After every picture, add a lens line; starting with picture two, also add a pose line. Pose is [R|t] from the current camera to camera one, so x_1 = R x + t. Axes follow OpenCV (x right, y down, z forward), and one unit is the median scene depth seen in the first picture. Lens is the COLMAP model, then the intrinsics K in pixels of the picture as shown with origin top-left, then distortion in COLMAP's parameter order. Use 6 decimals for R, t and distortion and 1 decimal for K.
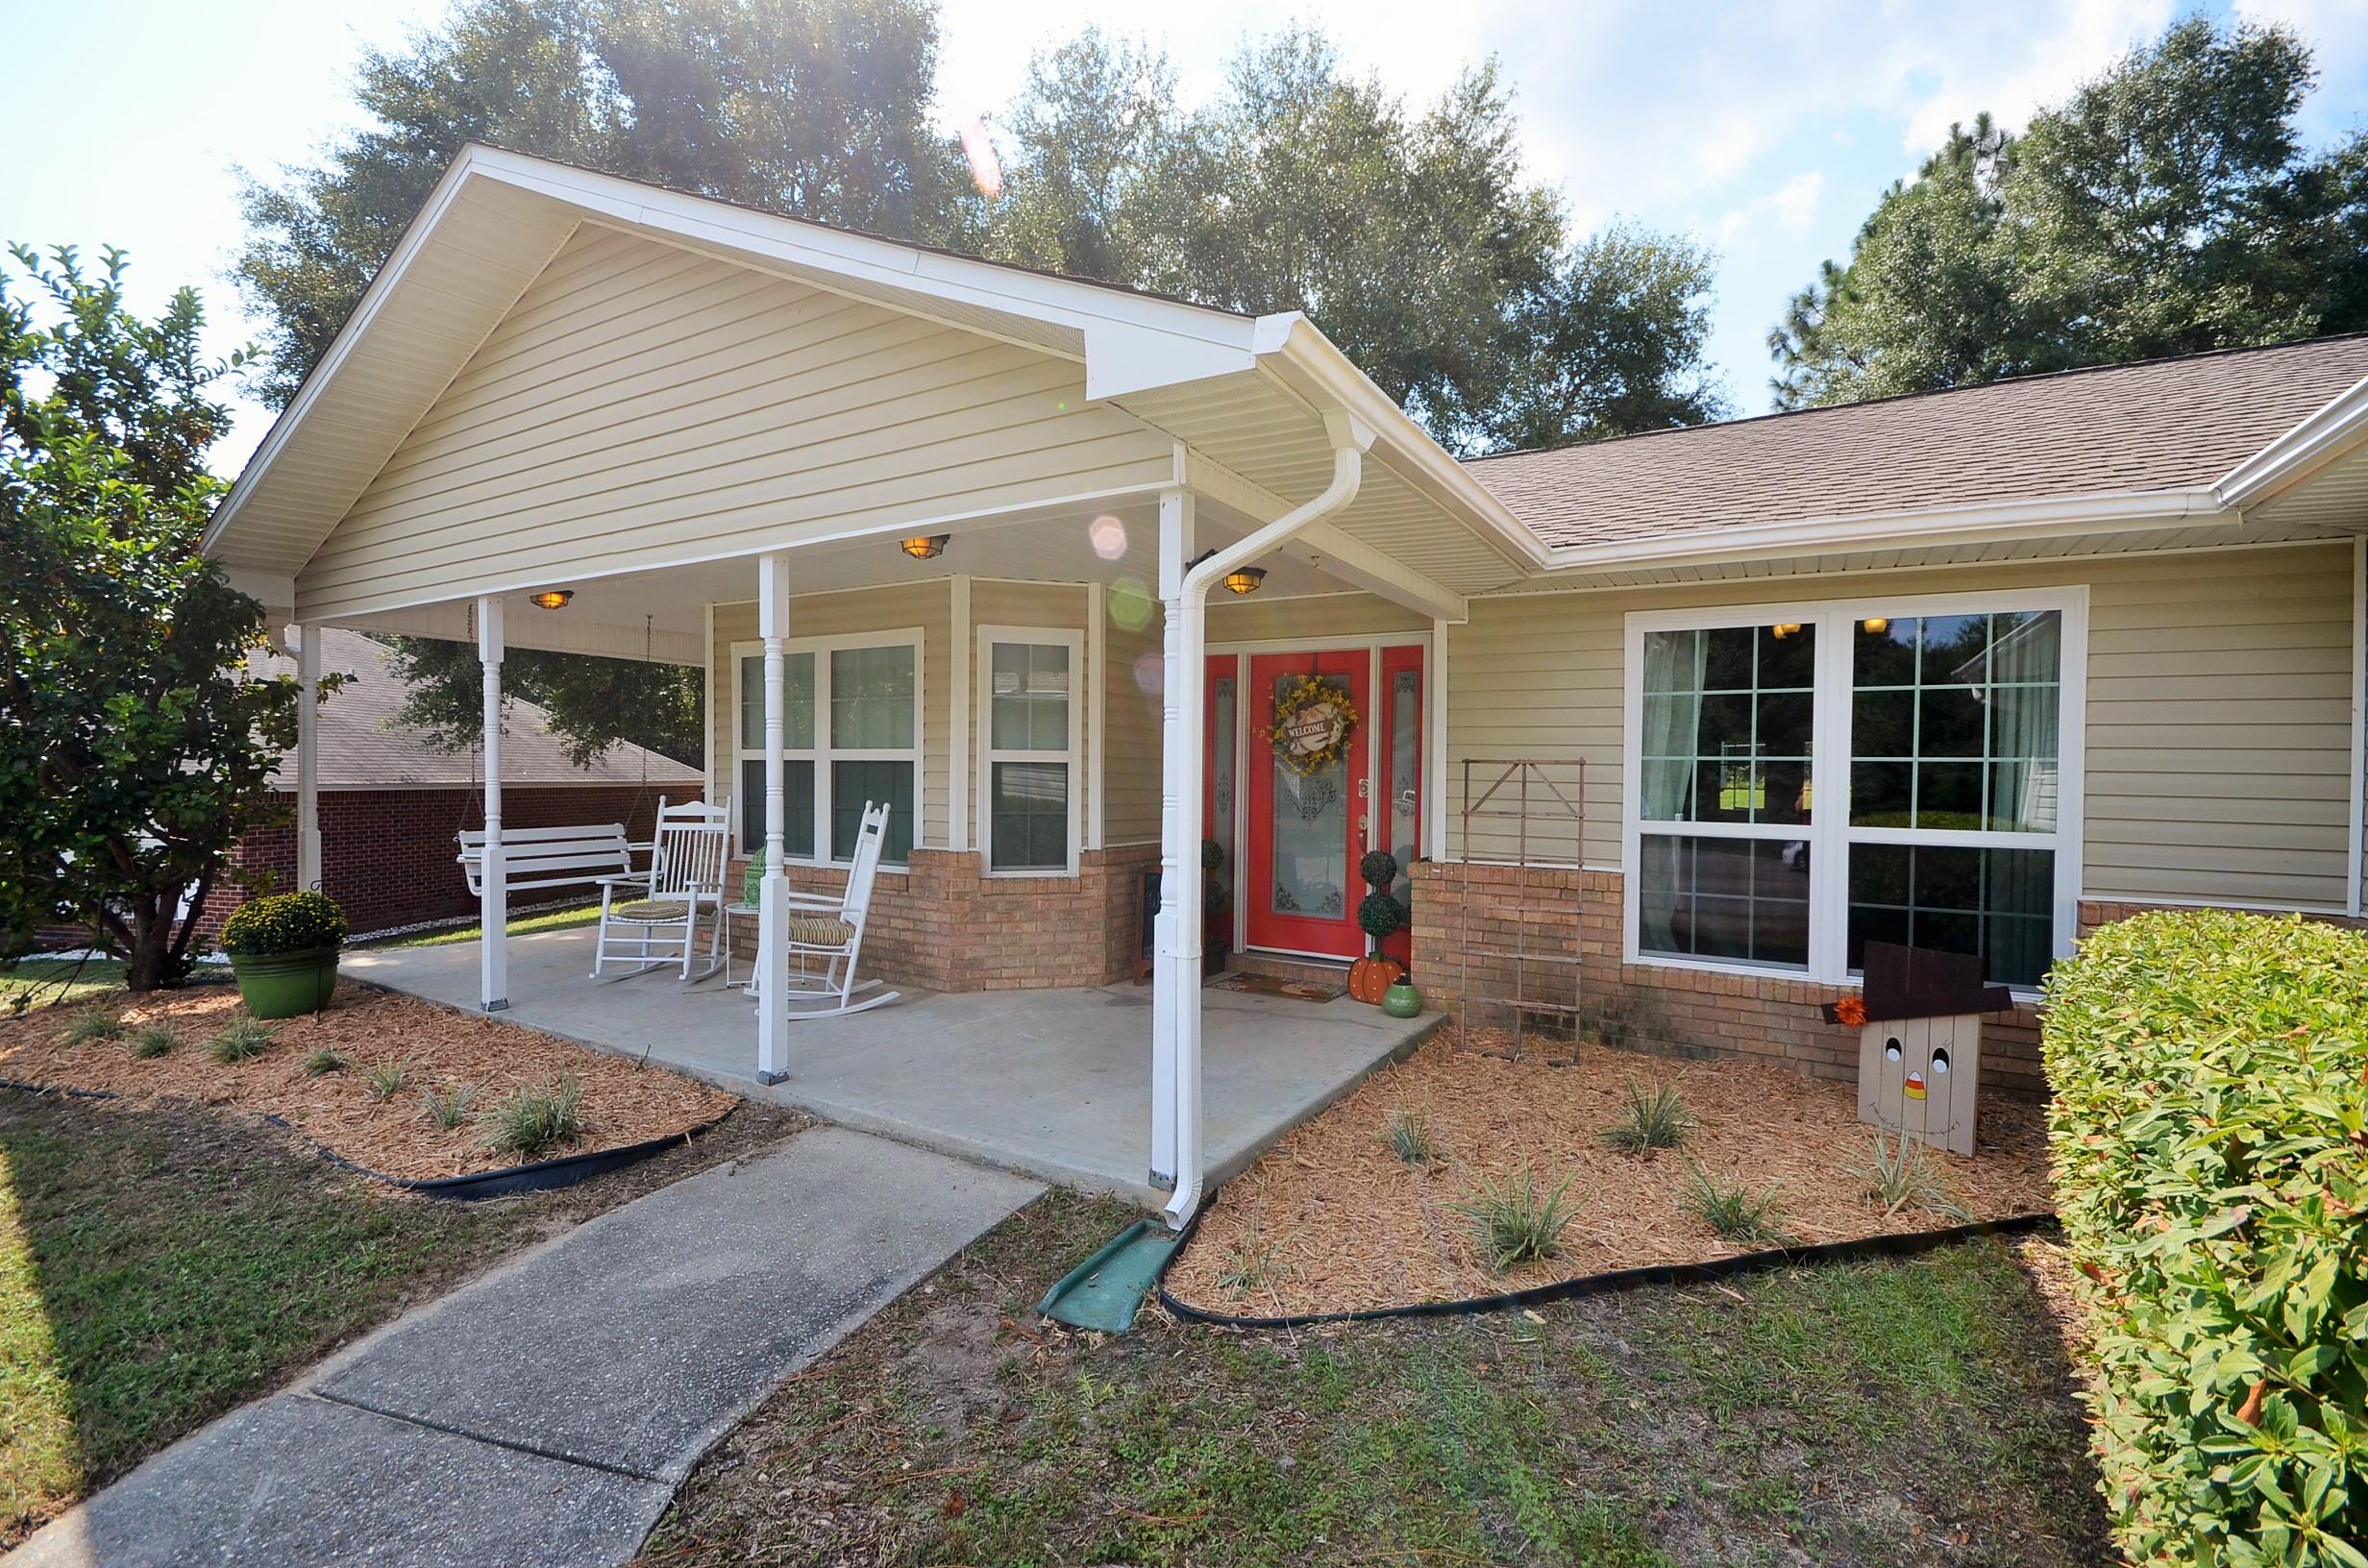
lens RADIAL K [[1023.4, 0, 1186.6], [0, 1023.4, 786.6], [0, 0, 1]] dist [0.000655, -0.006335]
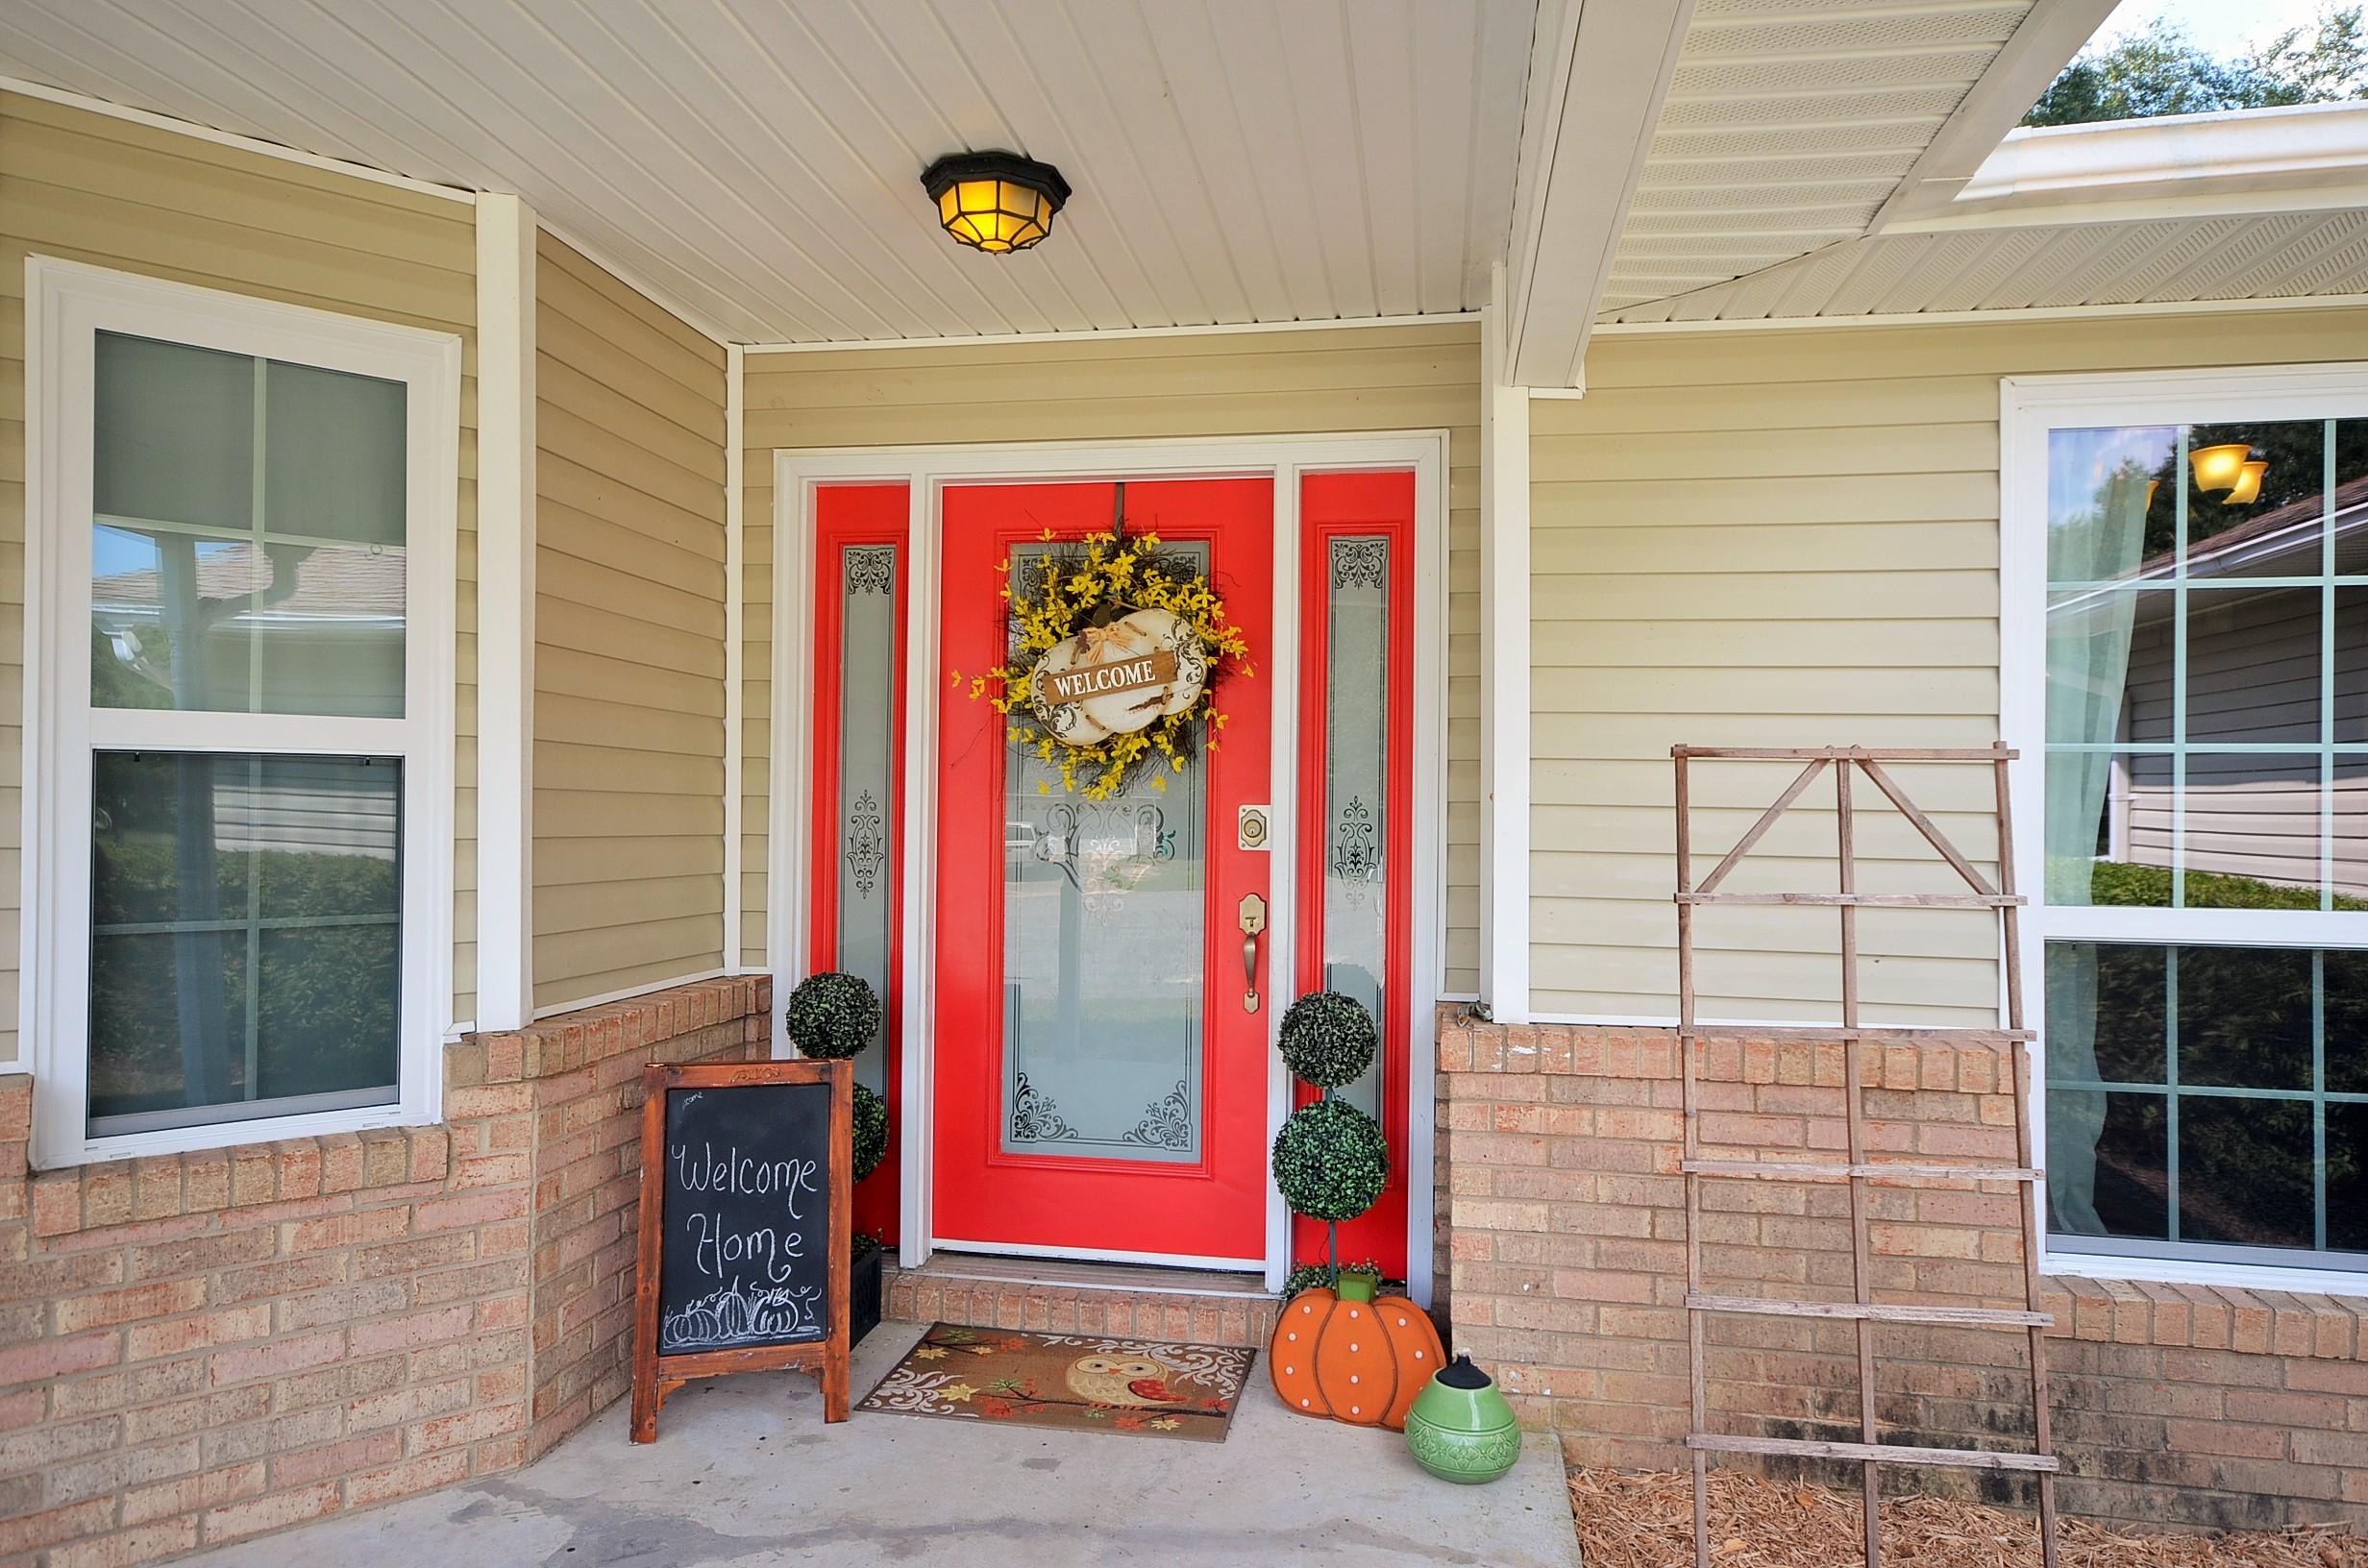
lens RADIAL K [[1448.0, 0, 1191.0], [0, 1448.0, 788.5], [0, 0, 1]] dist [0.028161, 0.000100]
pose [[0.929064, 0.000625, 0.369918, -0.058436], [0.007130, 0.999783, -0.019596, -0.002948], [-0.369850, 0.020844, 0.928858, 0.504080]]
